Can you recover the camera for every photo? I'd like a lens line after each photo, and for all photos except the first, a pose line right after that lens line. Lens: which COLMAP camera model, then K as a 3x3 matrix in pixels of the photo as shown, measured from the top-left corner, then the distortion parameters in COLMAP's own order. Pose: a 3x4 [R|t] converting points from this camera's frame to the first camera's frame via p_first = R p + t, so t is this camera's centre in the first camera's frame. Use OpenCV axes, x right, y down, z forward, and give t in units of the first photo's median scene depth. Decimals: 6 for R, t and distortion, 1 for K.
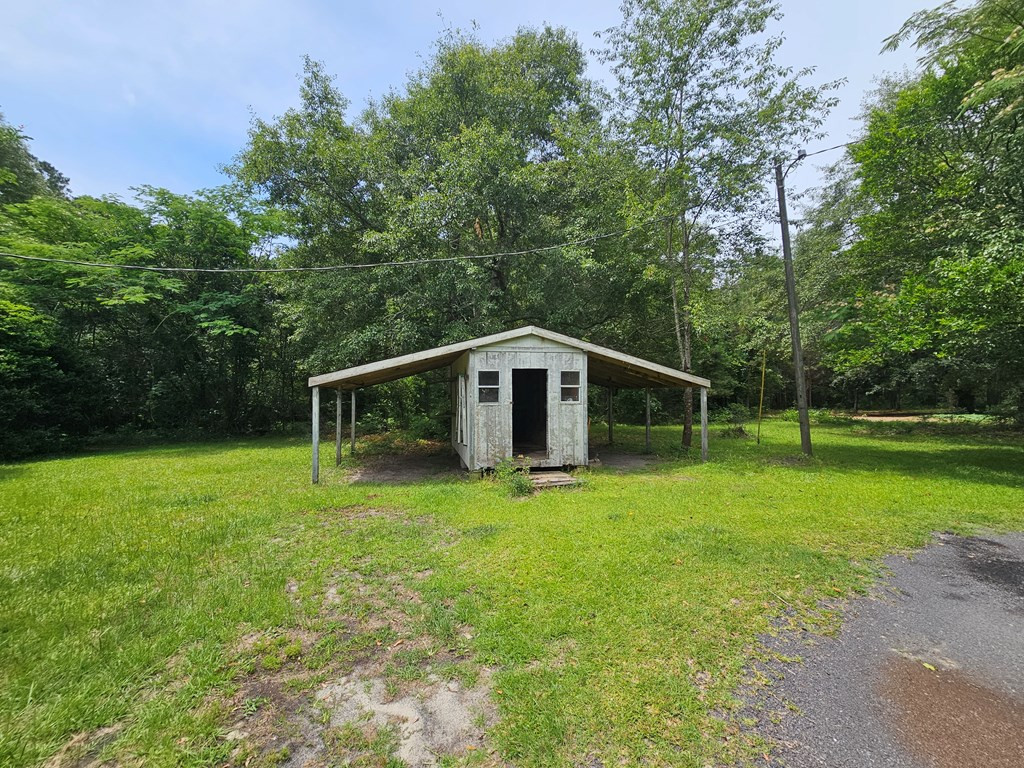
lens RADIAL K [[408.8, 0, 512.0], [0, 408.8, 384.0], [0, 0, 1]] dist [-0.001245, -0.000008]
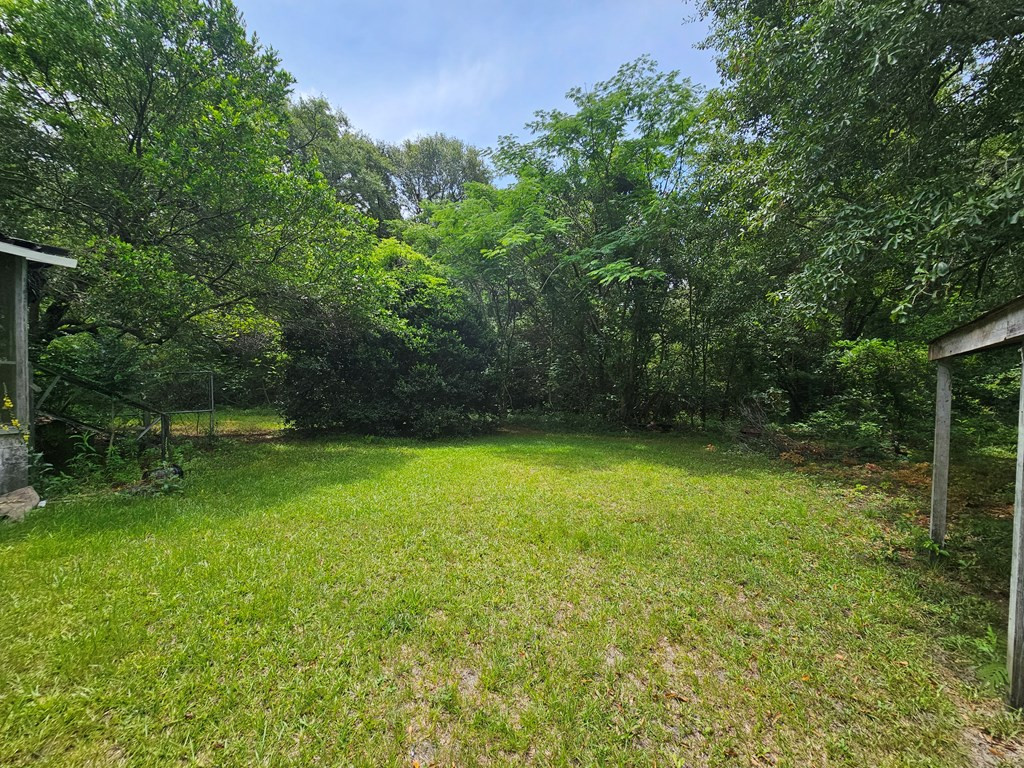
lens RADIAL K [[408.8, 0, 512.0], [0, 408.8, 384.0], [0, 0, 1]] dist [-0.001245, -0.000008]
pose [[0.622776, 0.027745, -0.781908, -0.292770], [-0.000166, 0.999376, 0.035330, 0.017417], [0.782400, -0.021873, 0.622392, 0.454902]]
